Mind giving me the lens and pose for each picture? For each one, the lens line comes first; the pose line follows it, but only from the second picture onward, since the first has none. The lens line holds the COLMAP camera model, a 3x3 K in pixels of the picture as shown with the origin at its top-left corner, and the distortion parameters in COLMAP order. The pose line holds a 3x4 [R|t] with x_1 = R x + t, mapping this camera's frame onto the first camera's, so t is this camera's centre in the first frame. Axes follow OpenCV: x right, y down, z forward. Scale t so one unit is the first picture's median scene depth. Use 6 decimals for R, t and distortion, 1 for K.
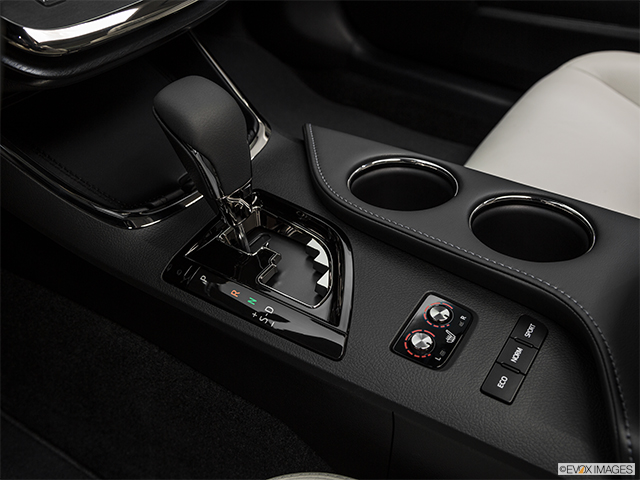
lens RADIAL K [[702.4, 0, 320.0], [0, 702.4, 240.0], [0, 0, 1]] dist [-0.015158, -0.023780]
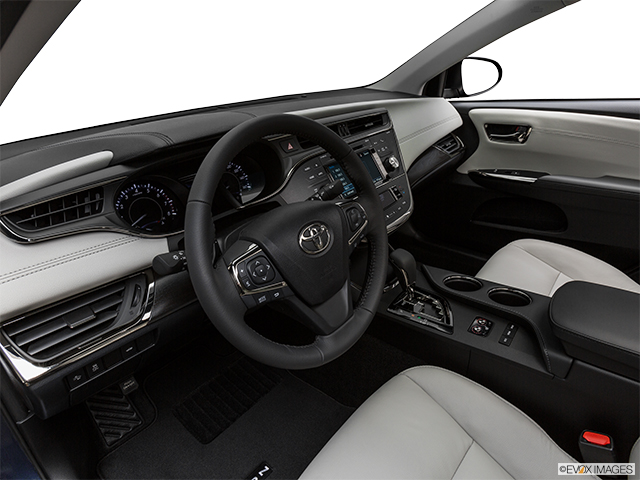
lens RADIAL K [[374.8, 0, 320.0], [0, 374.8, 240.0], [0, 0, 1]] dist [-0.001307, 0.000633]
pose [[0.991327, 0.010785, -0.130972, -0.301728], [-0.041758, 0.970824, -0.236128, 0.153683], [0.124604, 0.239549, 0.962855, -0.736420]]
